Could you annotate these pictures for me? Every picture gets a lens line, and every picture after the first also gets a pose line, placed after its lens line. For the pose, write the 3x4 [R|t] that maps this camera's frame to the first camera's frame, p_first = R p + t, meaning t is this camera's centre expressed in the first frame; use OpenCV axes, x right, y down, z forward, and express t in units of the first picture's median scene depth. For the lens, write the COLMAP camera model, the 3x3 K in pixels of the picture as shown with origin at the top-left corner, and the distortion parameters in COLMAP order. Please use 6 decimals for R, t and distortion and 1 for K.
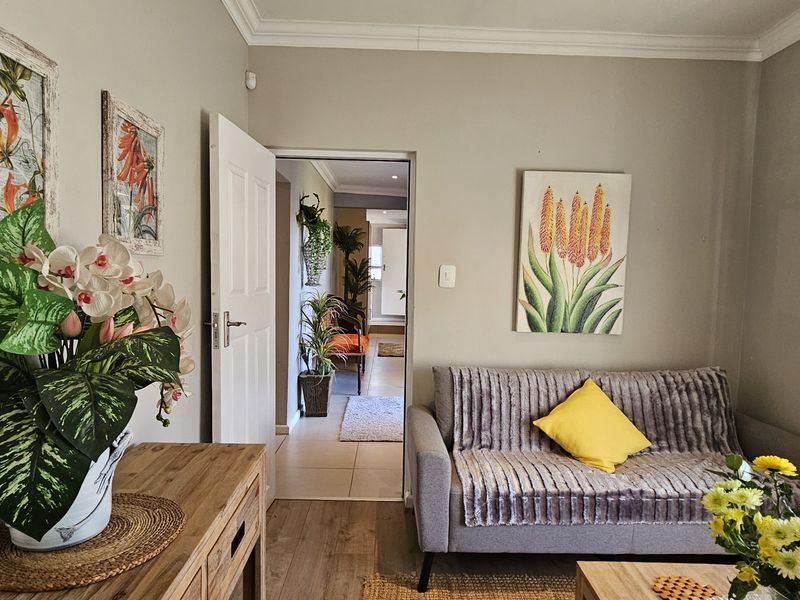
lens RADIAL K [[521.5, 0, 393.0], [0, 521.5, 304.6], [0, 0, 1]] dist [-0.003002, -0.000727]
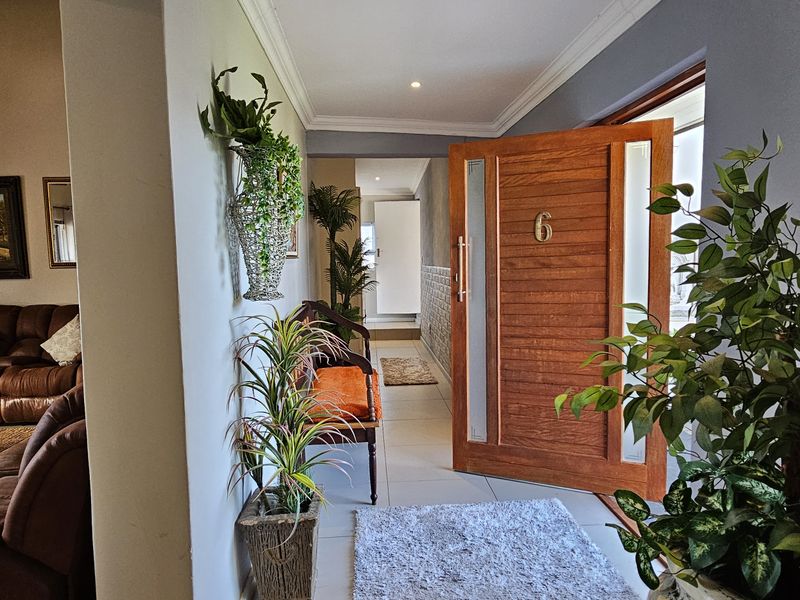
lens RADIAL K [[521.5, 0, 393.0], [0, 521.5, 304.6], [0, 0, 1]] dist [-0.003002, -0.000727]
pose [[0.998386, -0.044317, 0.035527, -0.060923], [0.043315, 0.998655, 0.028498, -0.036738], [-0.036743, -0.026913, 0.998962, 0.543910]]
